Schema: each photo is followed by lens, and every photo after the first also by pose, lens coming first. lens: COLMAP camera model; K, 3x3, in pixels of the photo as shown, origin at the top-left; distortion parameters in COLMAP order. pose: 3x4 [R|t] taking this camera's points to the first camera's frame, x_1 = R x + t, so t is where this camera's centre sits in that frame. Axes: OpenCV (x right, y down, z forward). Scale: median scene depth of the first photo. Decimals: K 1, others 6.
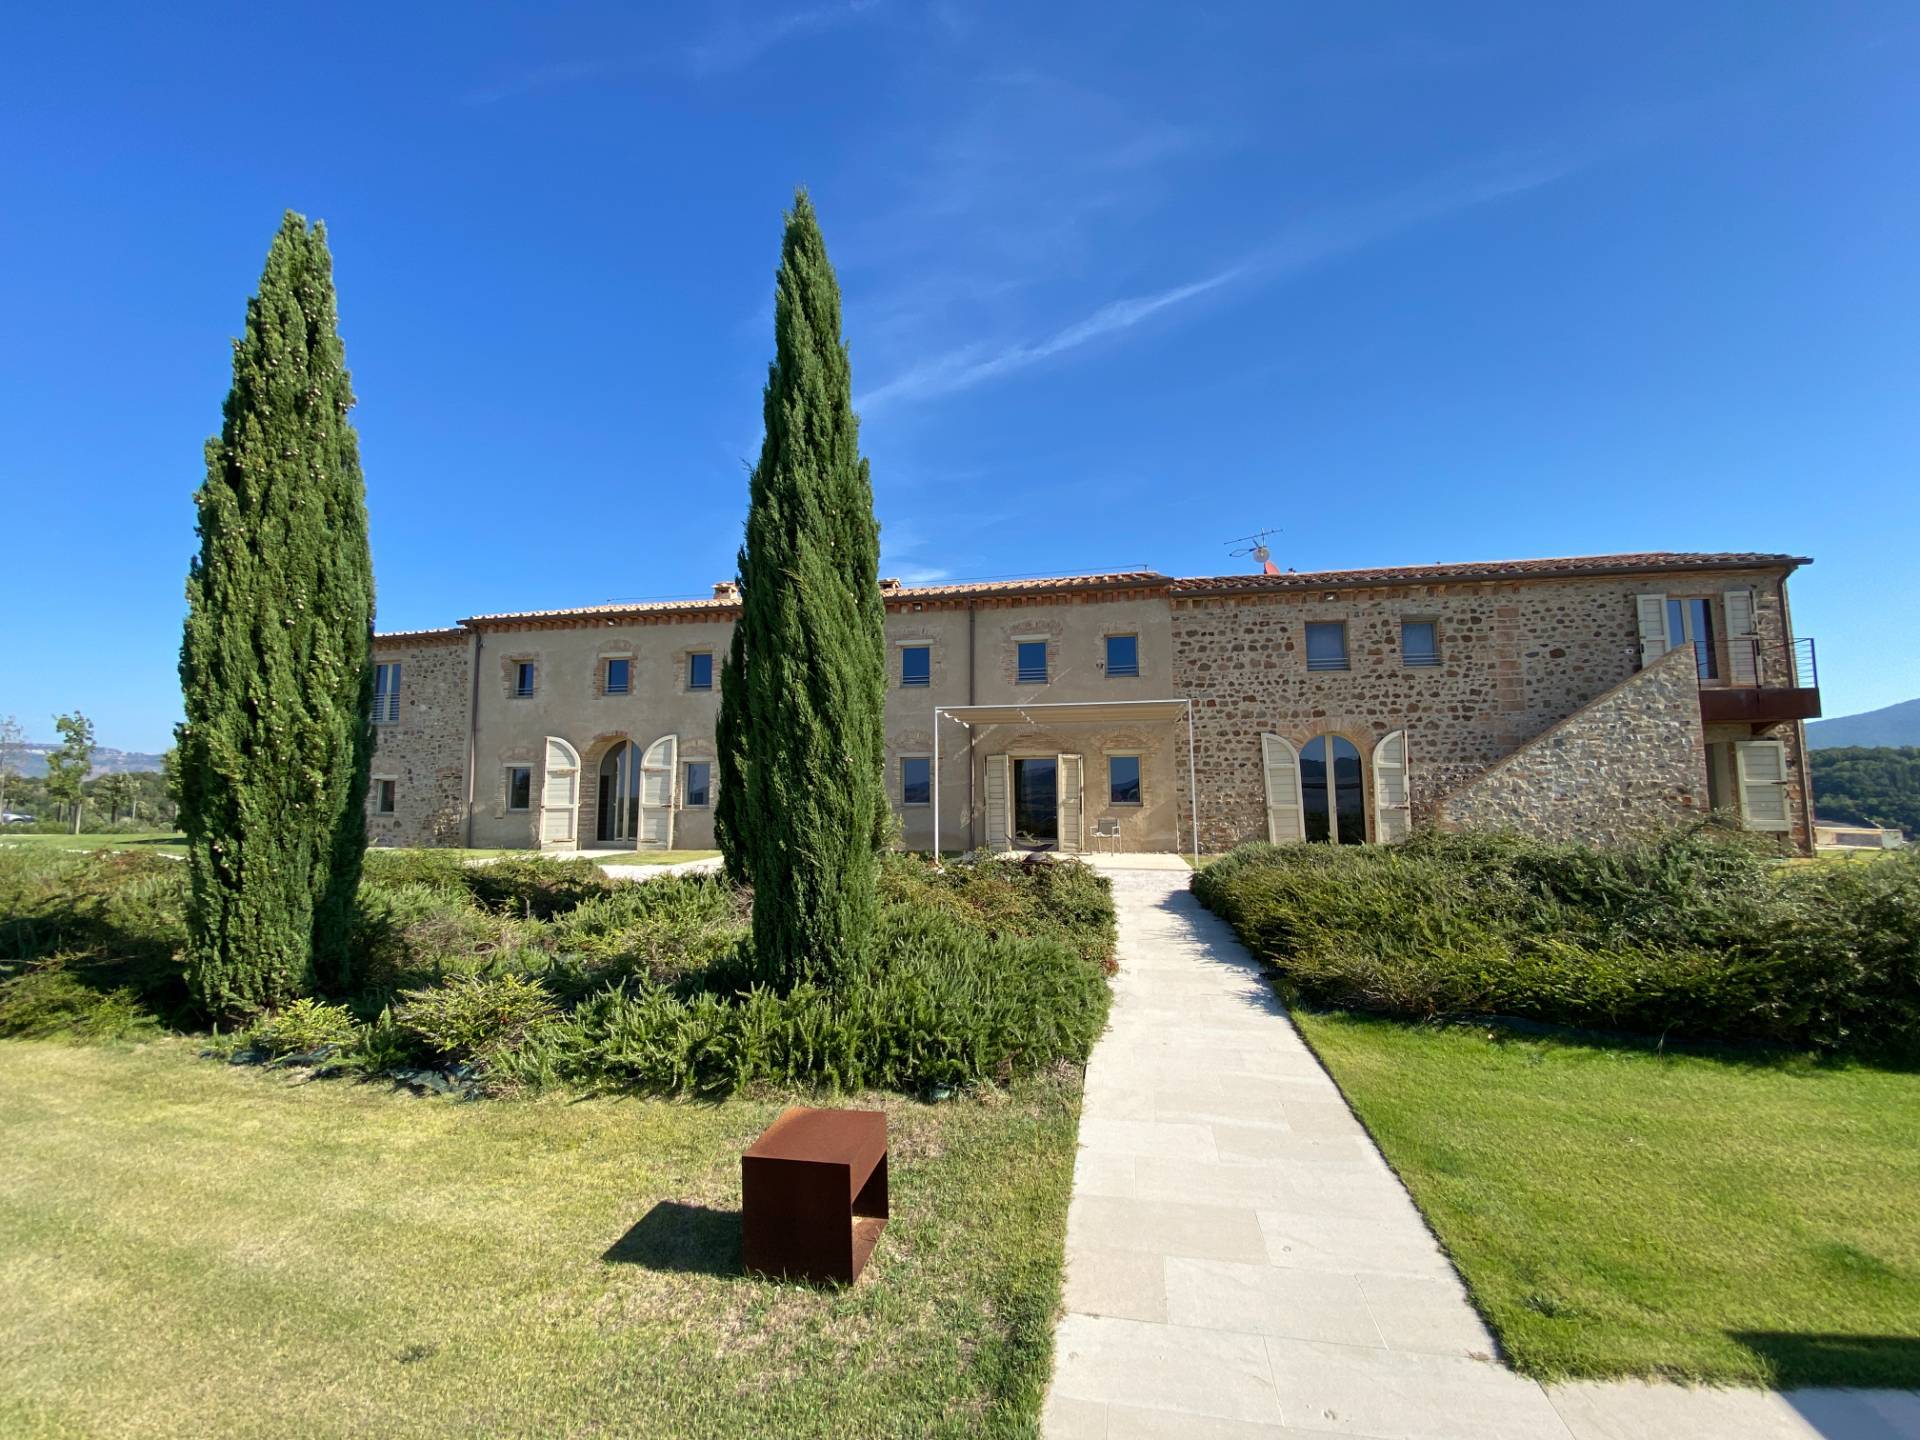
lens RADIAL K [[789.7, 0, 931.1], [0, 789.7, 744.3], [0, 0, 1]] dist [-0.040924, -0.000081]
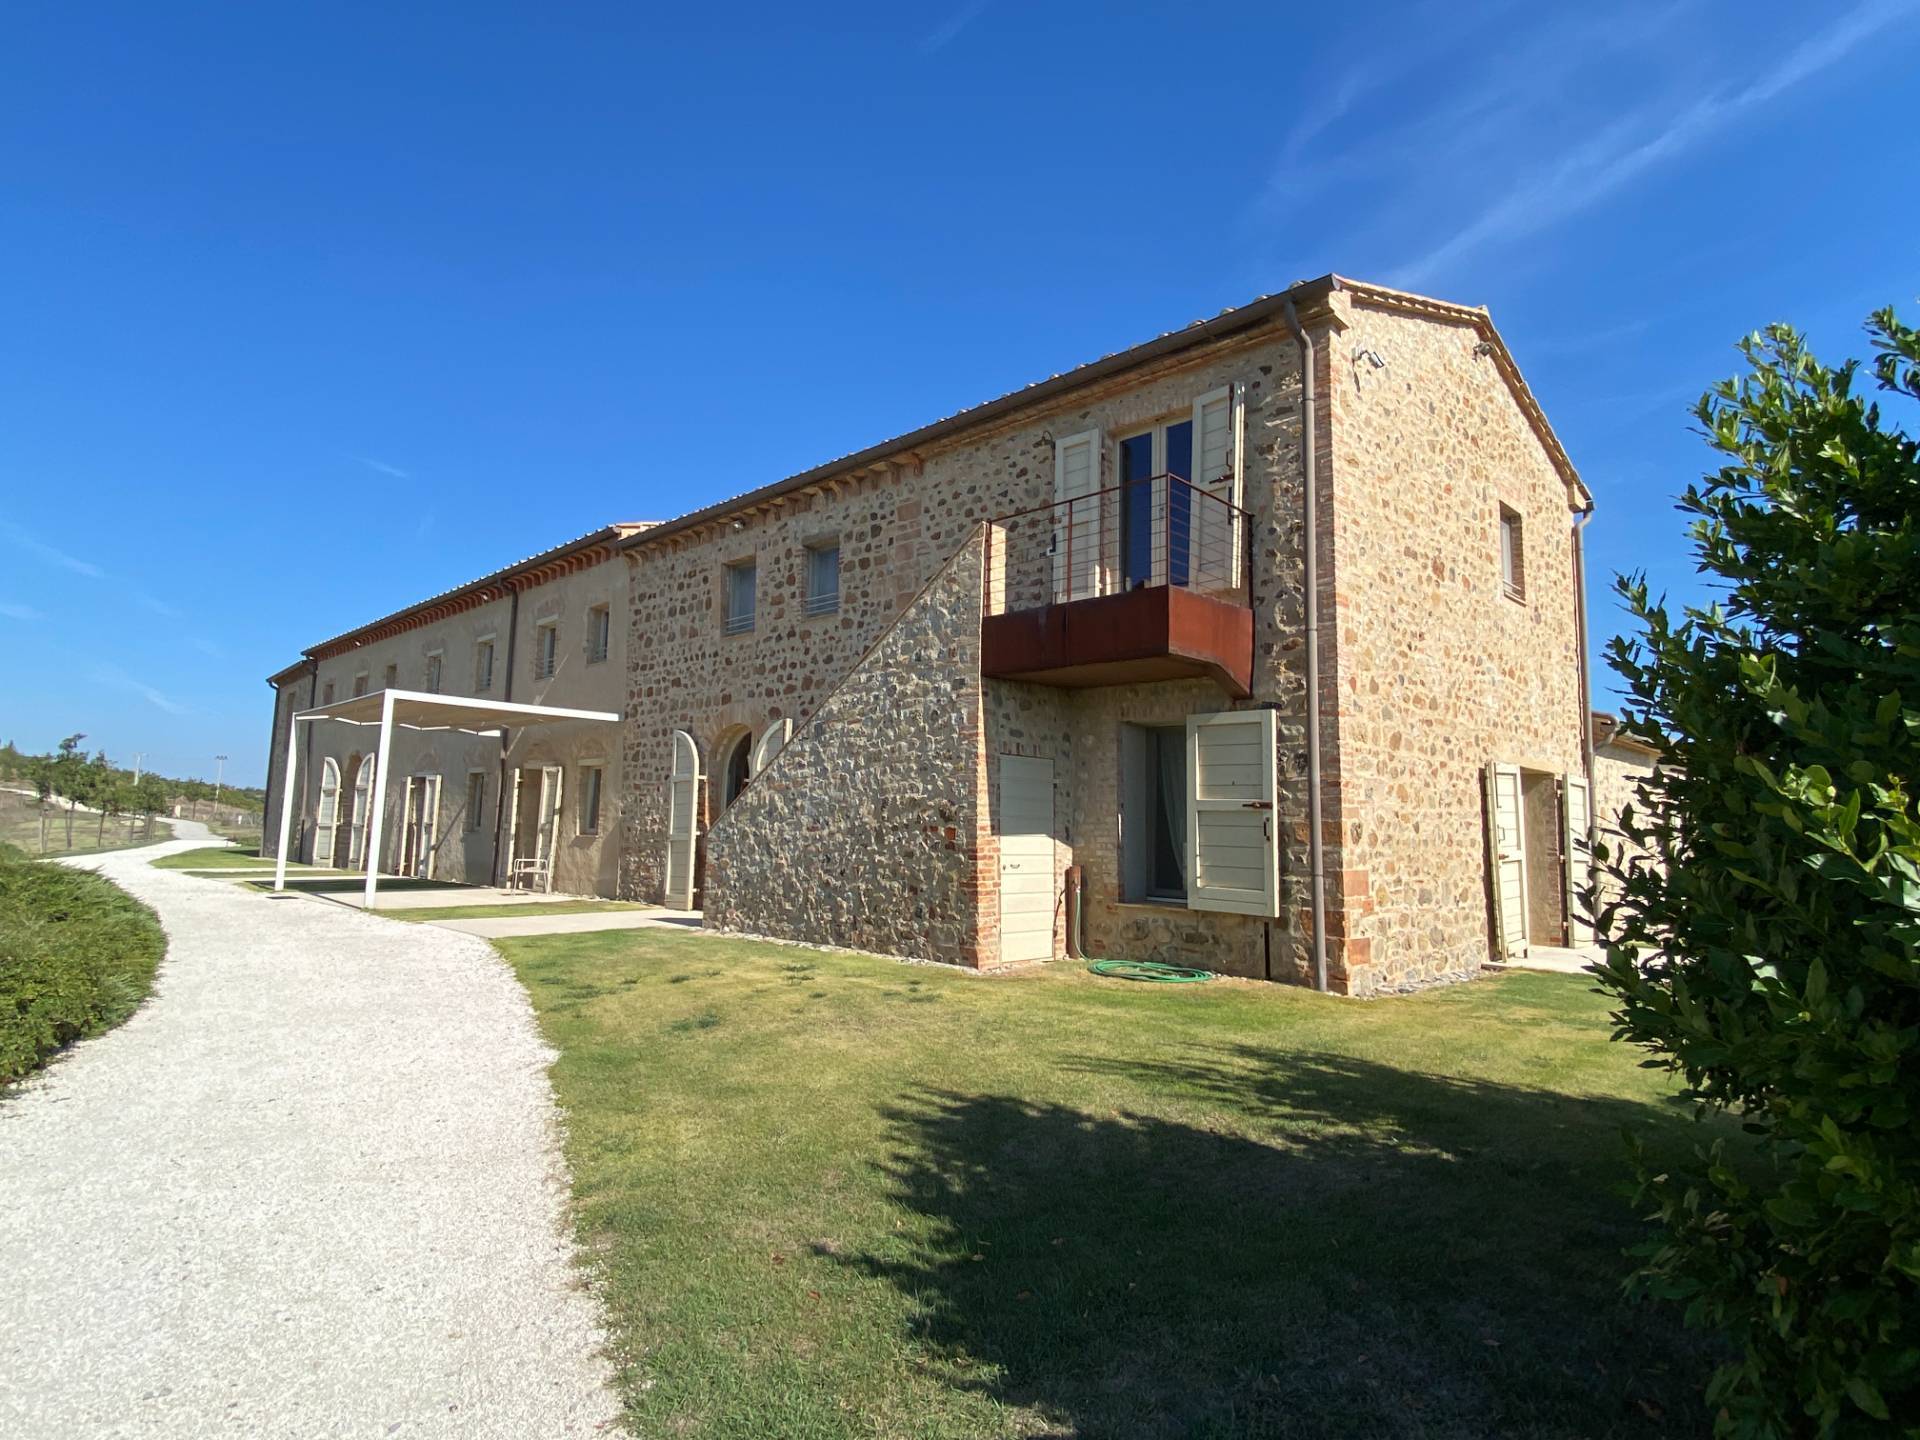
lens RADIAL K [[1086.2, 0, 960.0], [0, 1086.2, 720.0], [0, 0, 1]] dist [0.112048, -0.146721]
pose [[0.840684, -0.033991, -0.540459, 1.211618], [0.005019, 0.998474, -0.054991, 0.032323], [0.541503, 0.043517, 0.839572, 0.332676]]
